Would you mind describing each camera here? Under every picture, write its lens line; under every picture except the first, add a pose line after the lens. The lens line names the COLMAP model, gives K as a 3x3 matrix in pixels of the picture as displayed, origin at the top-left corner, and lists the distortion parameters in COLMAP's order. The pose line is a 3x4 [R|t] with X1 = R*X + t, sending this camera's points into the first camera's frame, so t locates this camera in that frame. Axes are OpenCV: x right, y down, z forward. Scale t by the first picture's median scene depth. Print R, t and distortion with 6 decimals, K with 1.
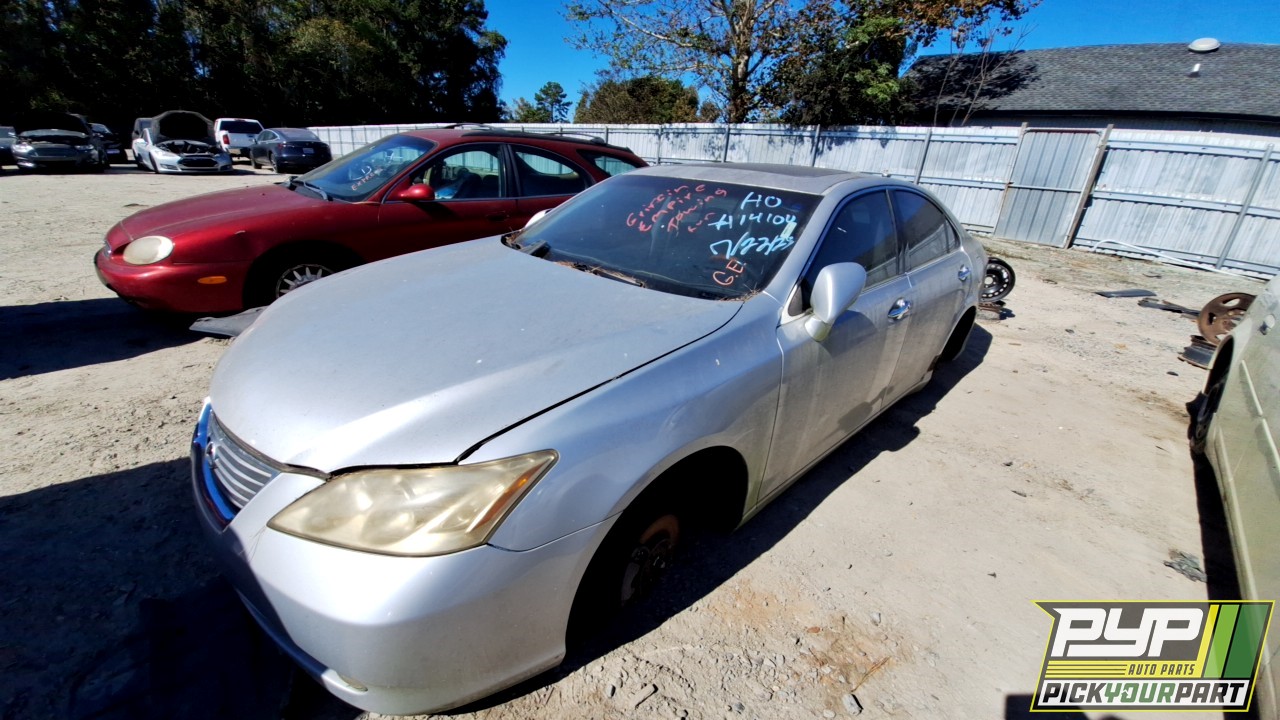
lens RADIAL K [[507.7, 0, 630.3], [0, 507.7, 362.4], [0, 0, 1]] dist [0.001428, -0.012272]
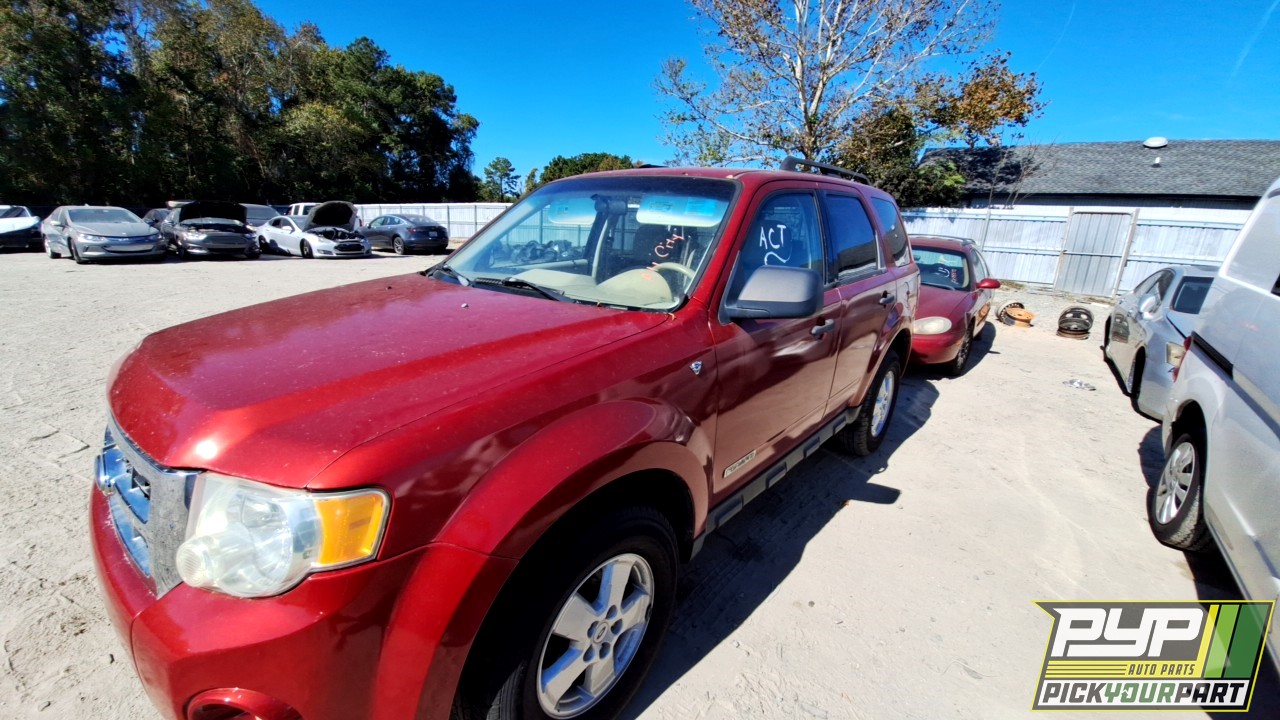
lens RADIAL K [[514.0, 0, 640.0], [0, 514.0, 360.0], [0, 0, 1]] dist [-0.011195, -0.006822]
pose [[0.990521, -0.052065, 0.127110, -0.387551], [0.067559, 0.990376, -0.120796, 0.005886], [-0.119597, 0.128238, 0.984506, -0.091559]]
